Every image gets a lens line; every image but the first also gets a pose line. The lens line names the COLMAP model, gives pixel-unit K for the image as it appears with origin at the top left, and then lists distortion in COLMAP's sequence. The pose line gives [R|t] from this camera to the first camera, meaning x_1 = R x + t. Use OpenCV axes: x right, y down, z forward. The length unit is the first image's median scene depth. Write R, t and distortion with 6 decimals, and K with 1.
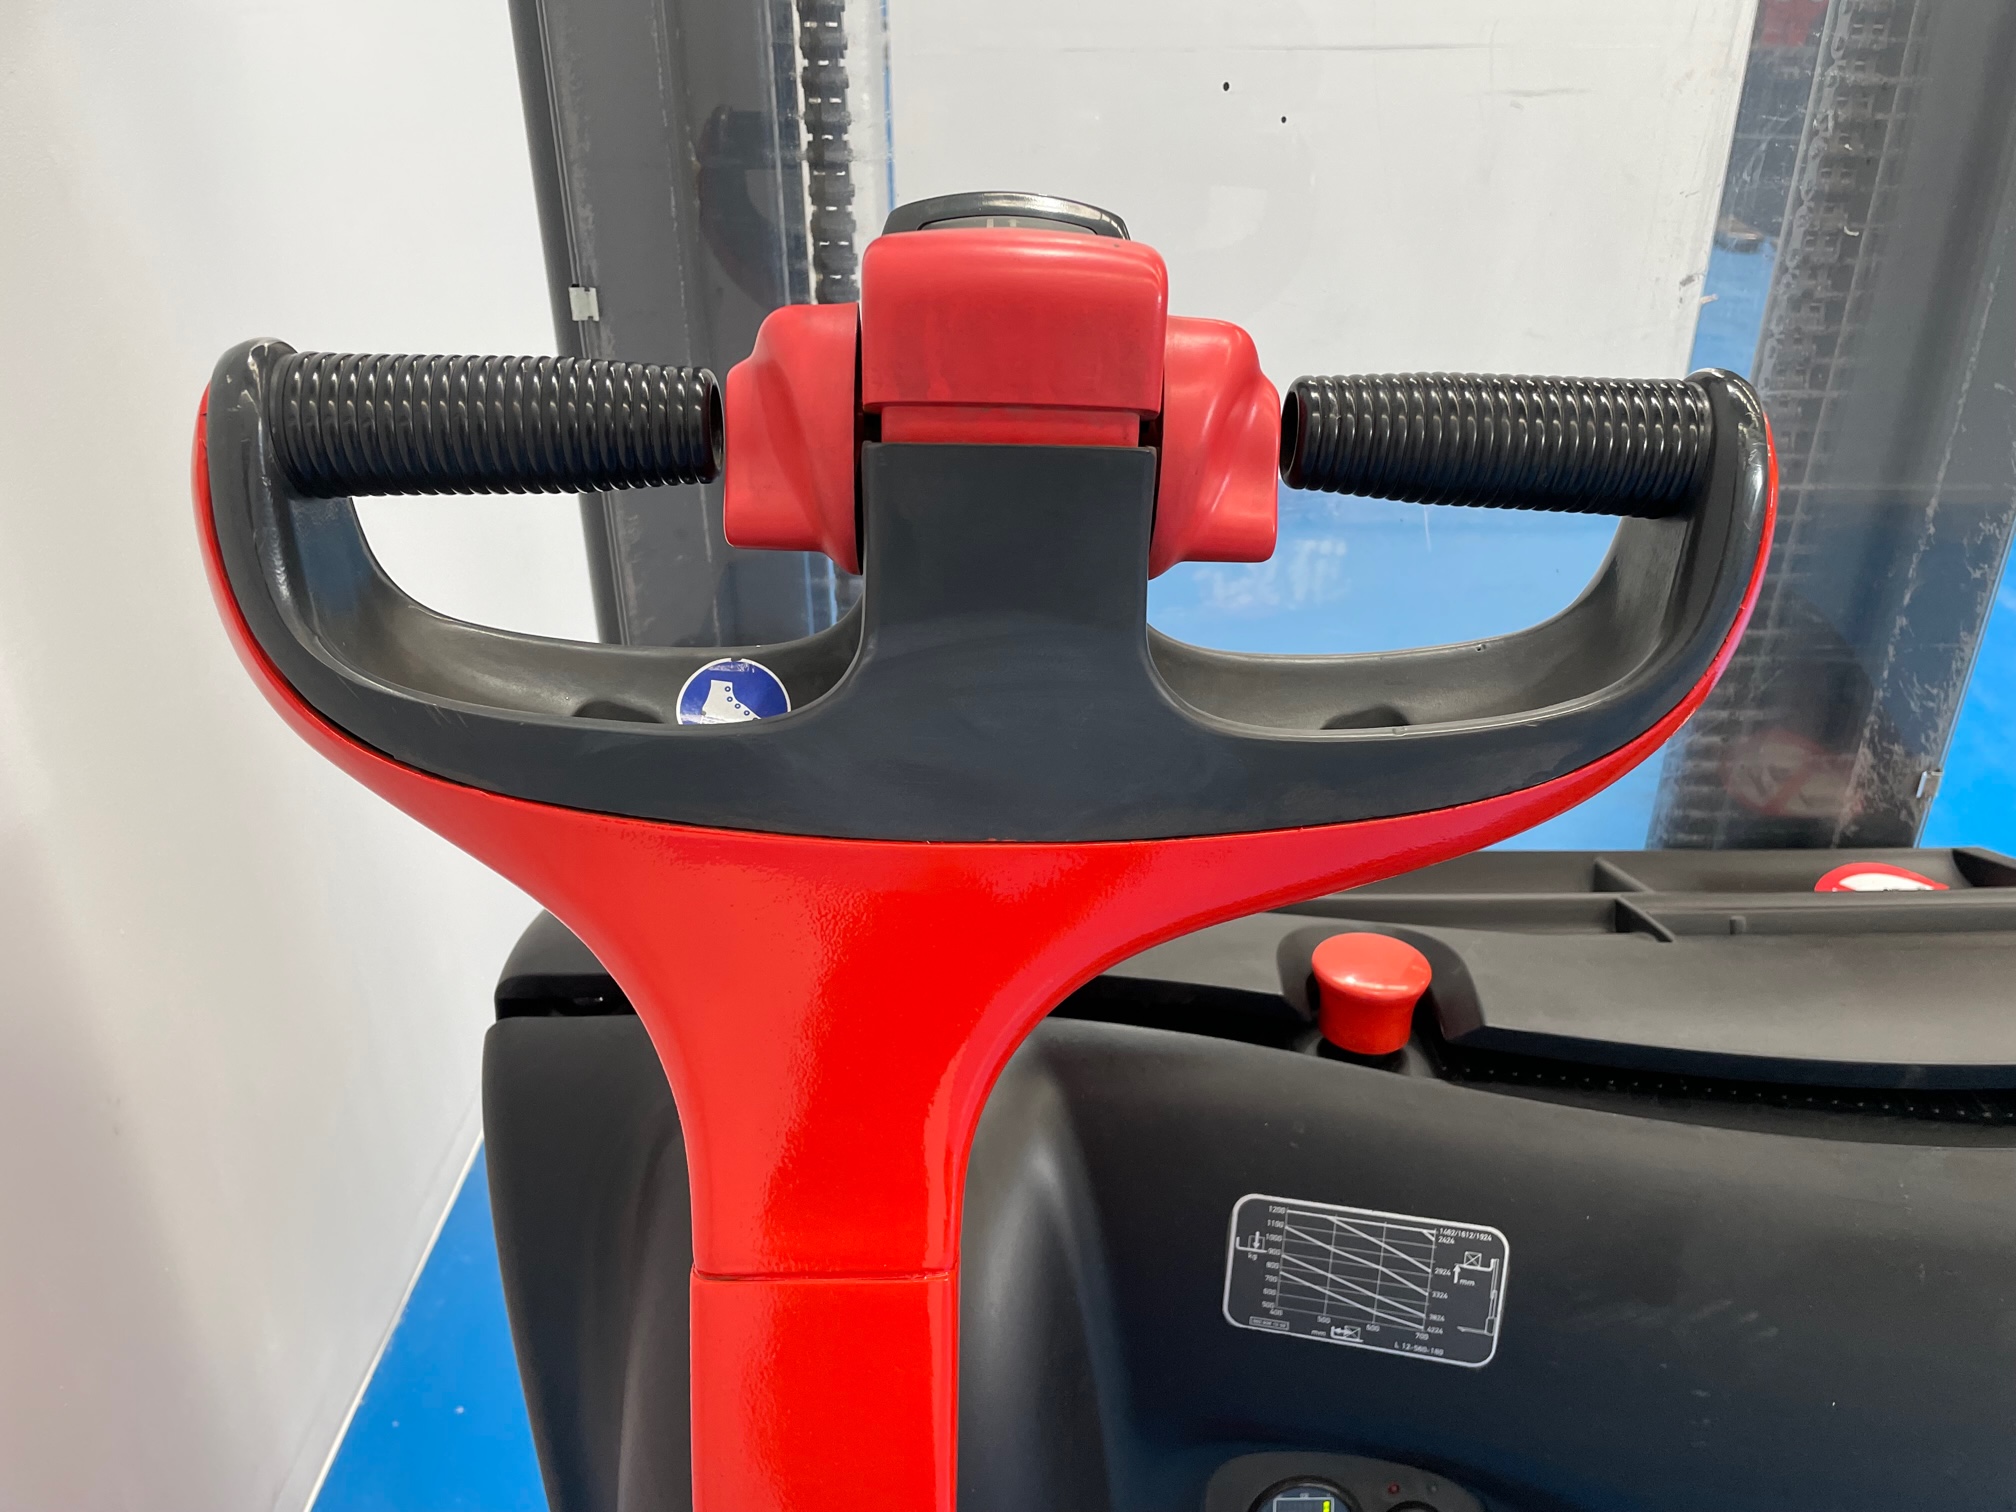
lens RADIAL K [[1545.9, 0, 1021.2], [0, 1545.9, 758.0], [0, 0, 1]] dist [0.098972, -0.125156]
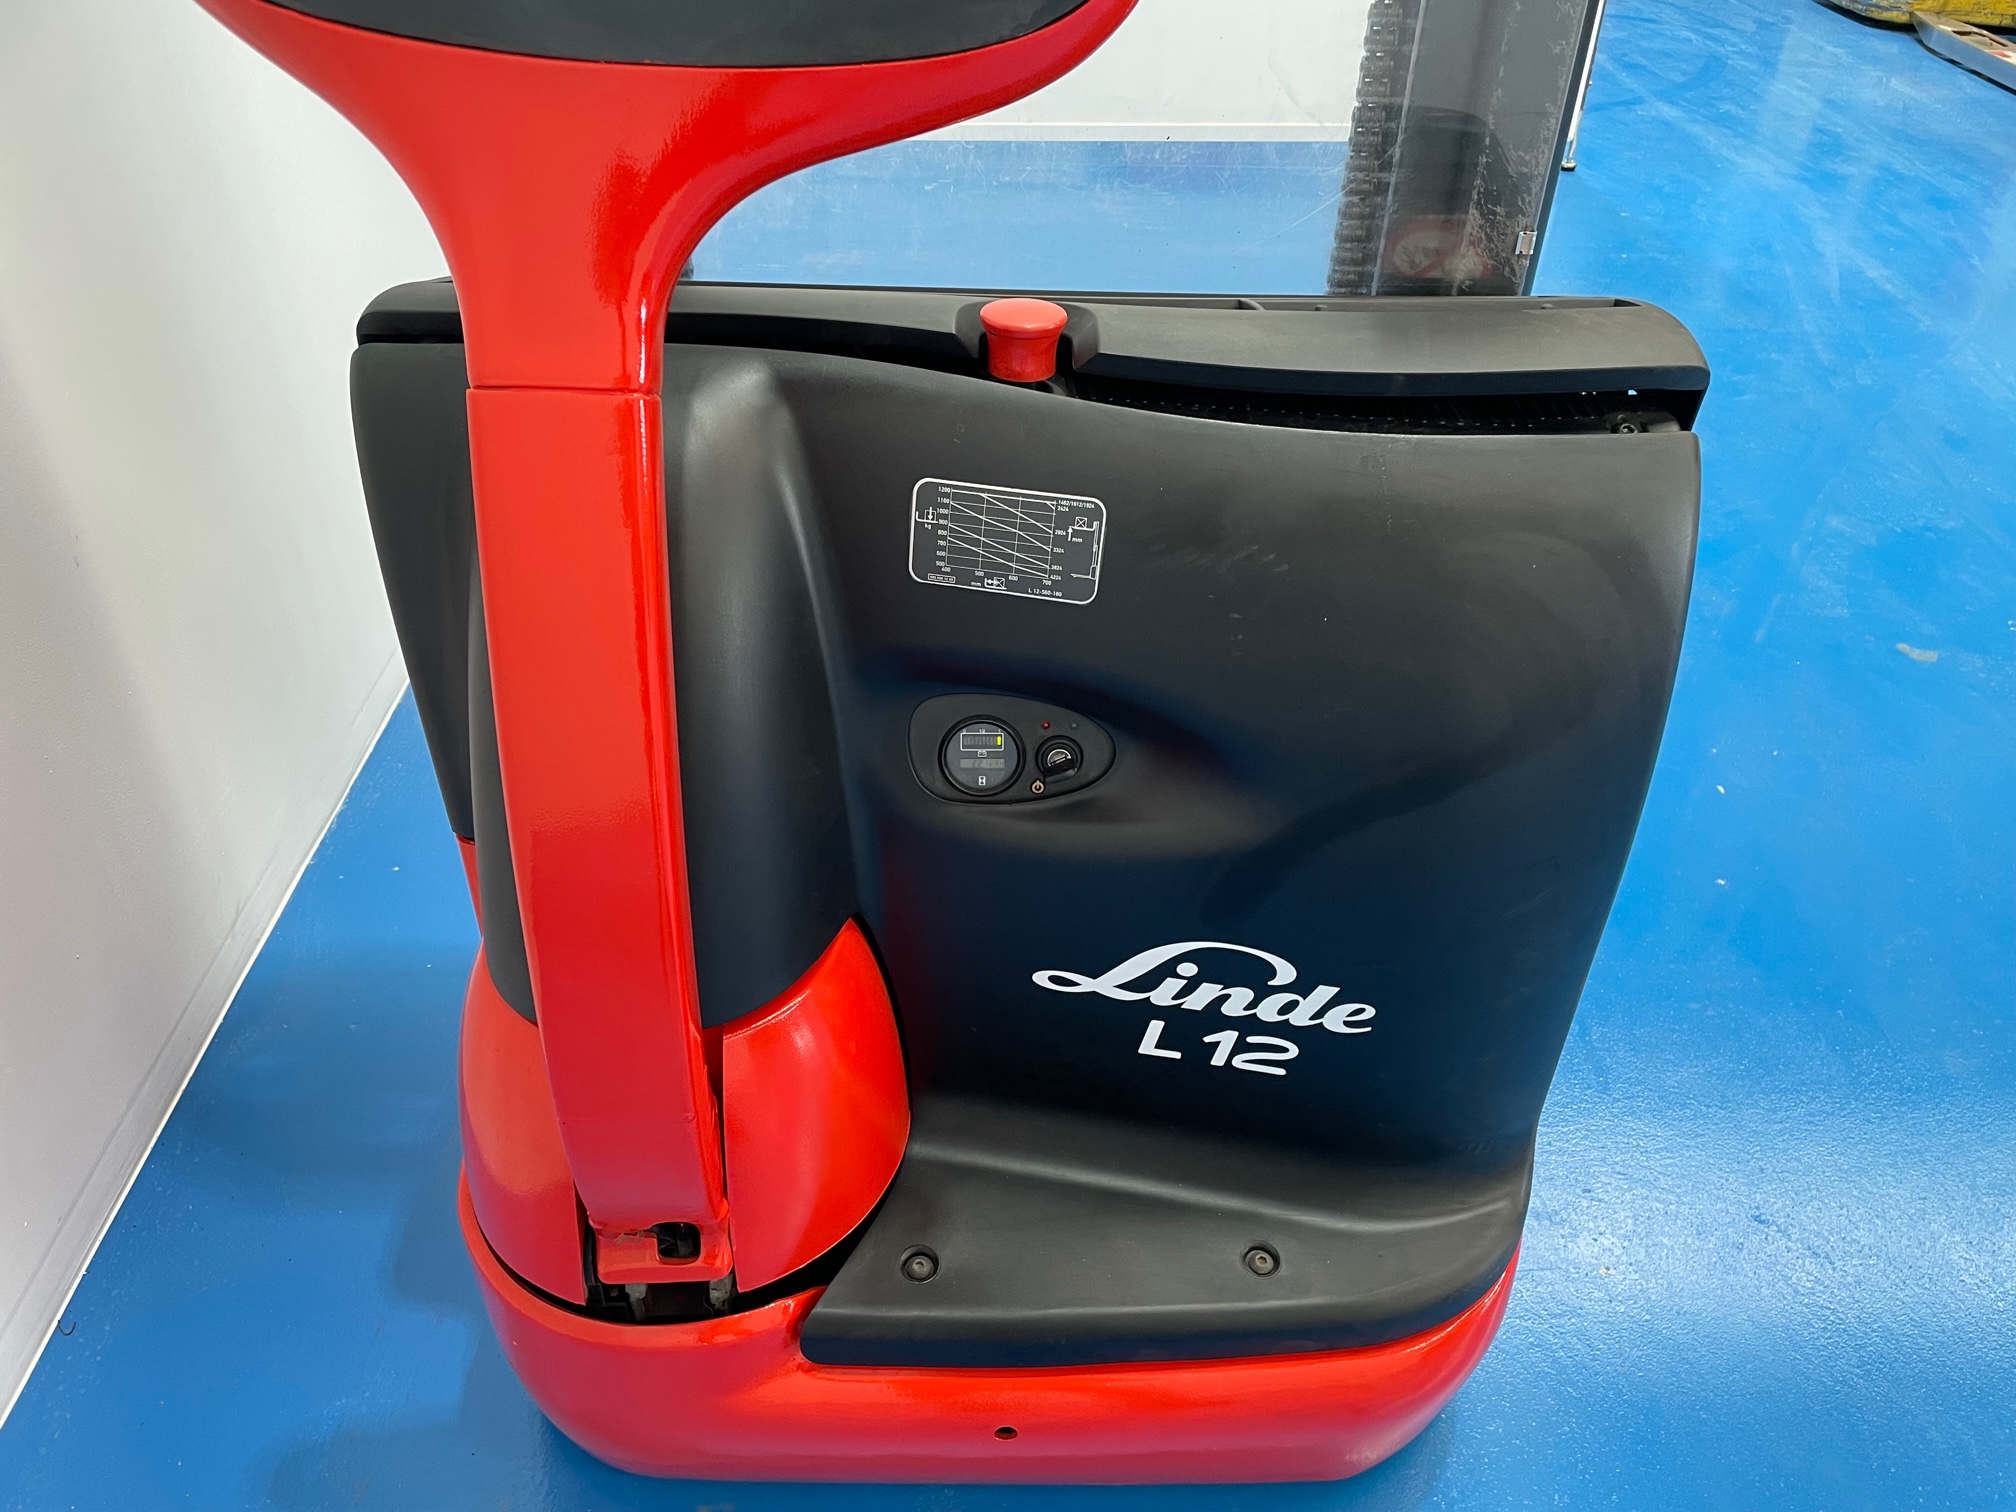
lens RADIAL K [[1545.9, 0, 1021.2], [0, 1545.9, 758.0], [0, 0, 1]] dist [0.098972, -0.125156]
pose [[0.999659, 0.011131, 0.023631, 0.201162], [-0.014877, 0.986213, 0.164811, 0.295235], [-0.021471, -0.165106, 0.986042, -0.386615]]
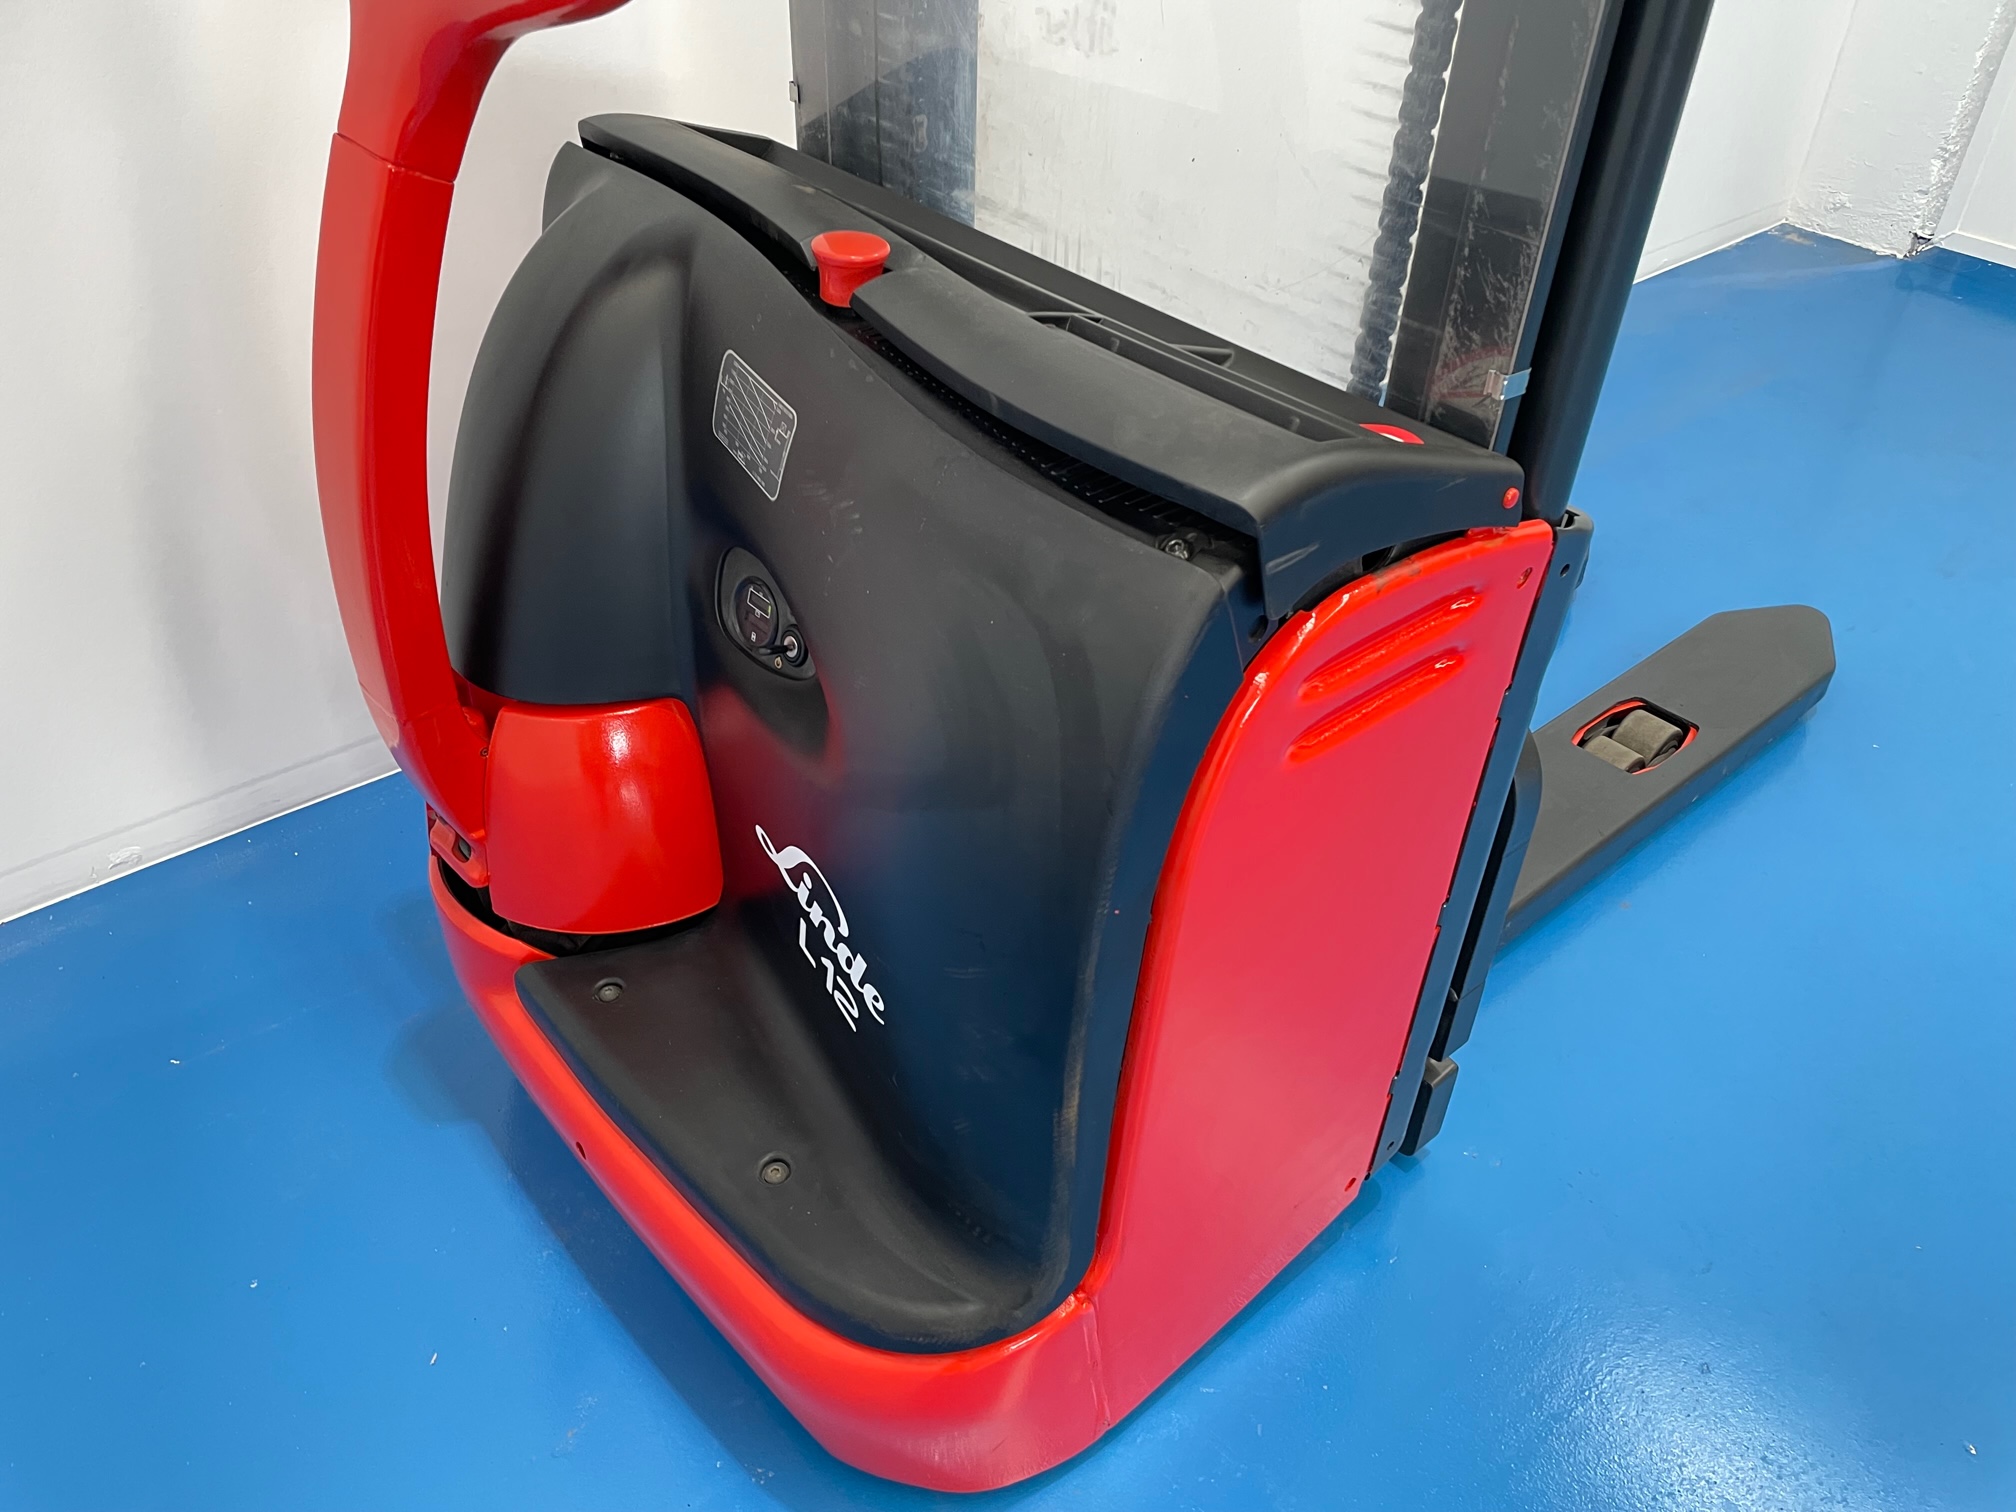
lens RADIAL K [[1545.9, 0, 1021.2], [0, 1545.9, 758.0], [0, 0, 1]] dist [0.098972, -0.125156]
pose [[0.644572, 0.478030, -0.596669, 1.490445], [-0.376211, 0.877717, 0.296781, 0.059992], [0.665576, 0.033177, 0.745592, 0.018575]]
